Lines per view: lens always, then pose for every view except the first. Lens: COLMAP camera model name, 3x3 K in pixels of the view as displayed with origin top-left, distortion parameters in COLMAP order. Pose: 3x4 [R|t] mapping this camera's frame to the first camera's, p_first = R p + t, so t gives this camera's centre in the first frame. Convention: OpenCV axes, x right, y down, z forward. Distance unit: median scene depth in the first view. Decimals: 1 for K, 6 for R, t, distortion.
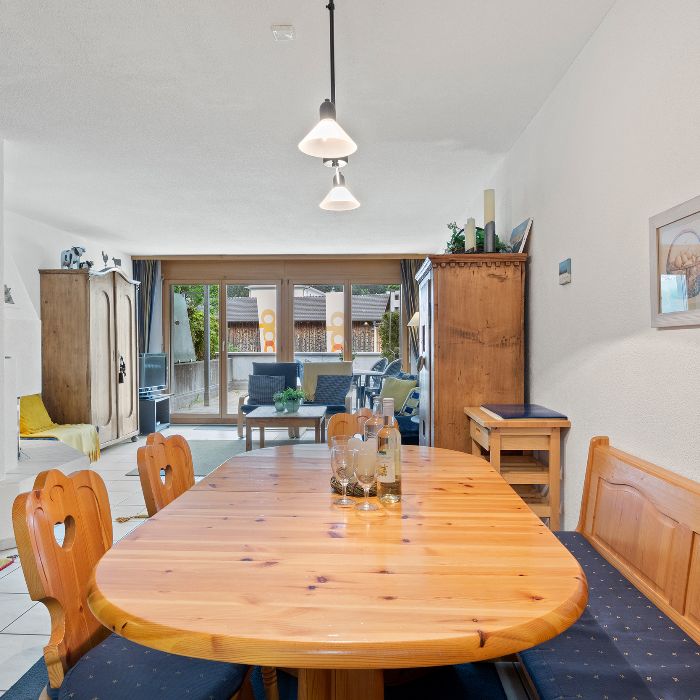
lens RADIAL K [[526.8, 0, 343.0], [0, 526.8, 349.9], [0, 0, 1]] dist [-0.011393, 0.004514]
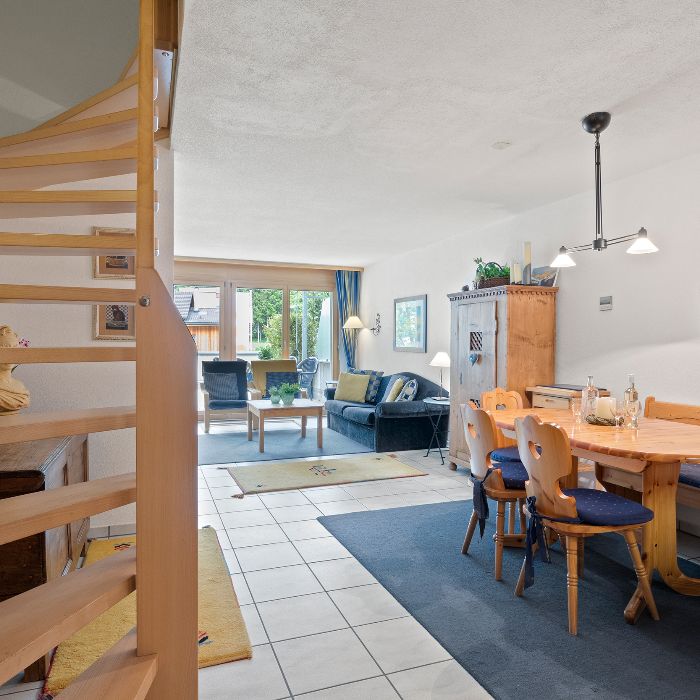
lens RADIAL K [[526.8, 0, 353.0], [0, 526.8, 350.8], [0, 0, 1]] dist [-0.011393, 0.004514]
pose [[0.930886, 0.002812, 0.365300, -0.621192], [-0.003640, 0.999992, 0.001577, 0.002840], [-0.365292, -0.002798, 0.930889, -0.178081]]
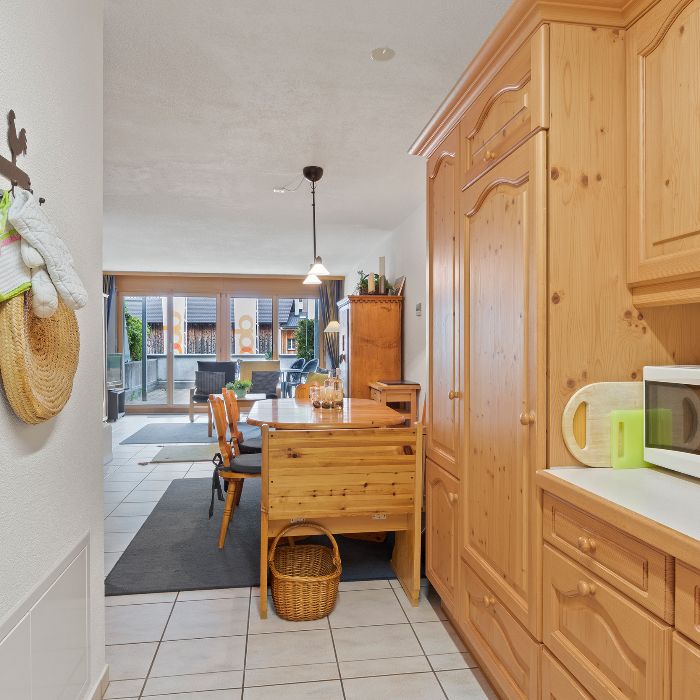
lens RADIAL K [[526.8, 0, 332.0], [0, 526.8, 349.5], [0, 0, 1]] dist [-0.011393, 0.004514]
pose [[0.987065, 0.001941, 0.160306, -0.136549], [-0.000995, 0.999982, -0.005982, 0.007479], [-0.160315, 0.005745, 0.987049, -0.576876]]
